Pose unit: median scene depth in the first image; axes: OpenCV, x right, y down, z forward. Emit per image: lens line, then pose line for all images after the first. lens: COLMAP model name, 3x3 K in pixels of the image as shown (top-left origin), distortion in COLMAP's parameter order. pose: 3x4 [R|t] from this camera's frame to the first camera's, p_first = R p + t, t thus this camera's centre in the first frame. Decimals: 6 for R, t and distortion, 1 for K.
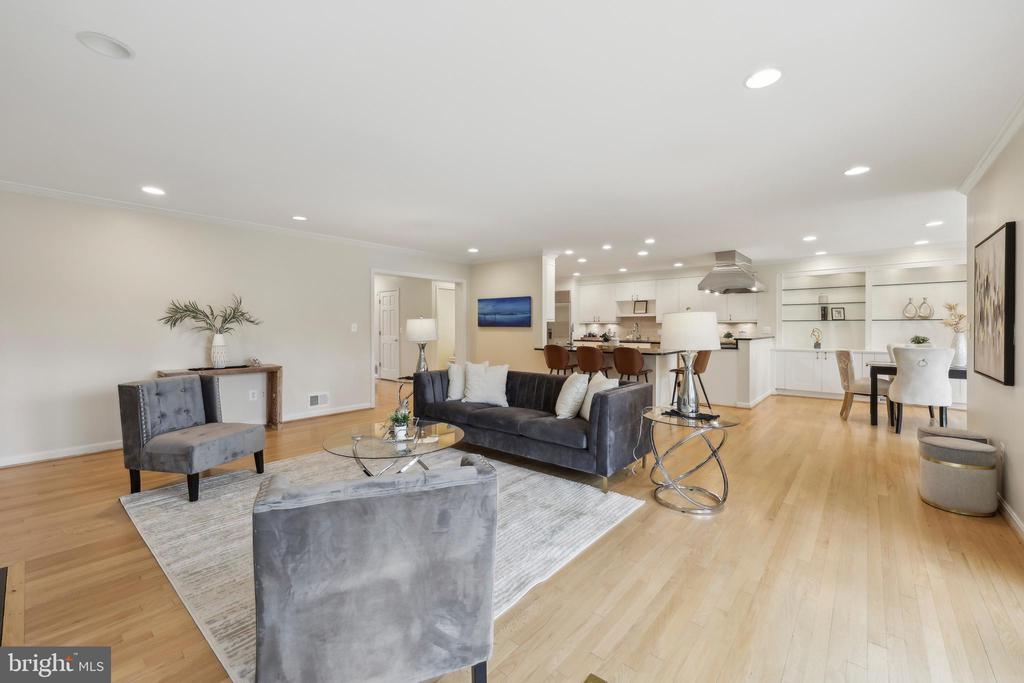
lens RADIAL K [[416.7, 0, 511.4], [0, 416.7, 333.7], [0, 0, 1]] dist [0.002129, 0.000233]
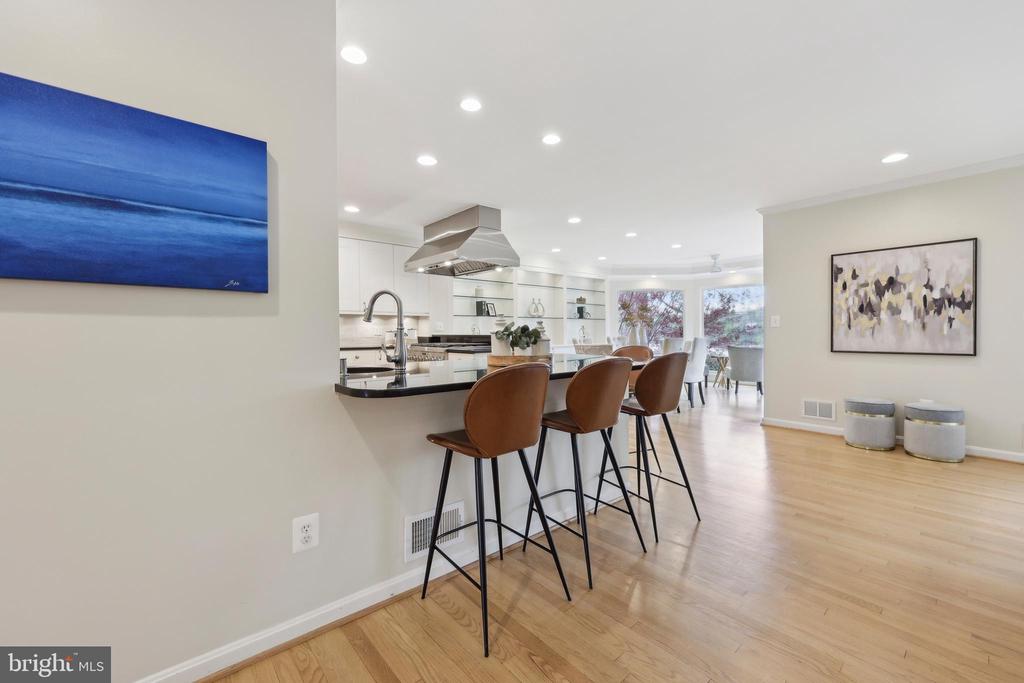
lens RADIAL K [[416.7, 0, 512.5], [0, 416.7, 335.7], [0, 0, 1]] dist [0.002129, 0.000233]
pose [[0.140294, -0.012404, 0.990032, -0.136988], [0.017707, 0.999793, 0.010017, 0.004690], [-0.989952, 0.016125, 0.140484, 0.845263]]
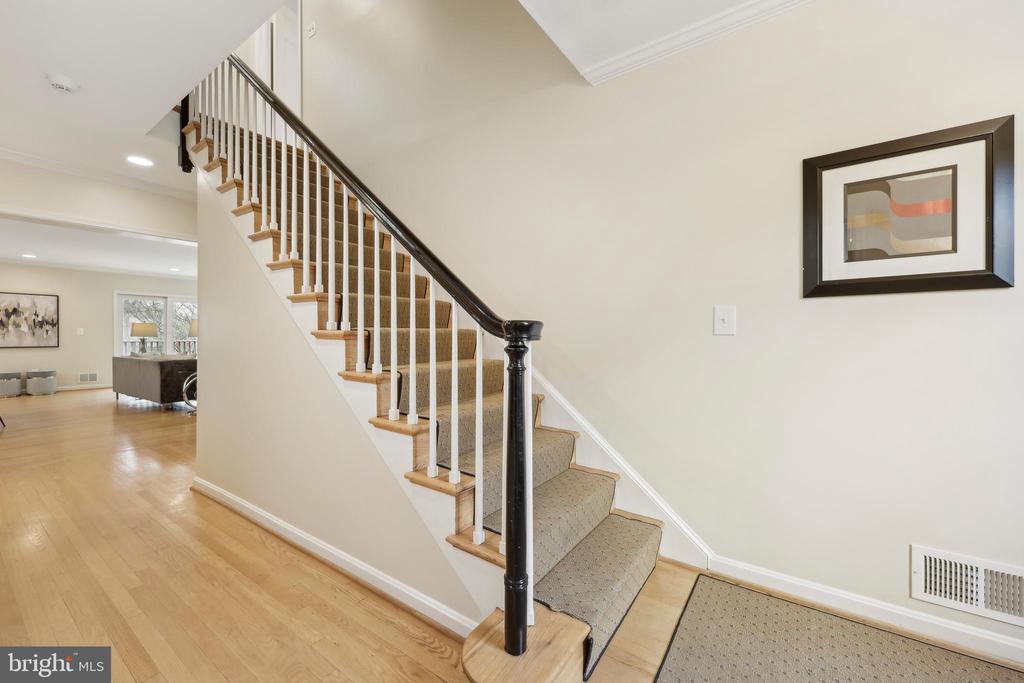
lens RADIAL K [[416.7, 0, 512.6], [0, 416.7, 337.1], [0, 0, 1]] dist [0.002129, 0.000233]
pose [[-0.996380, -0.005069, -0.084855, -0.718321], [-0.006024, 0.999921, 0.010997, -0.003914], [0.084793, 0.011468, -0.996333, 1.628745]]
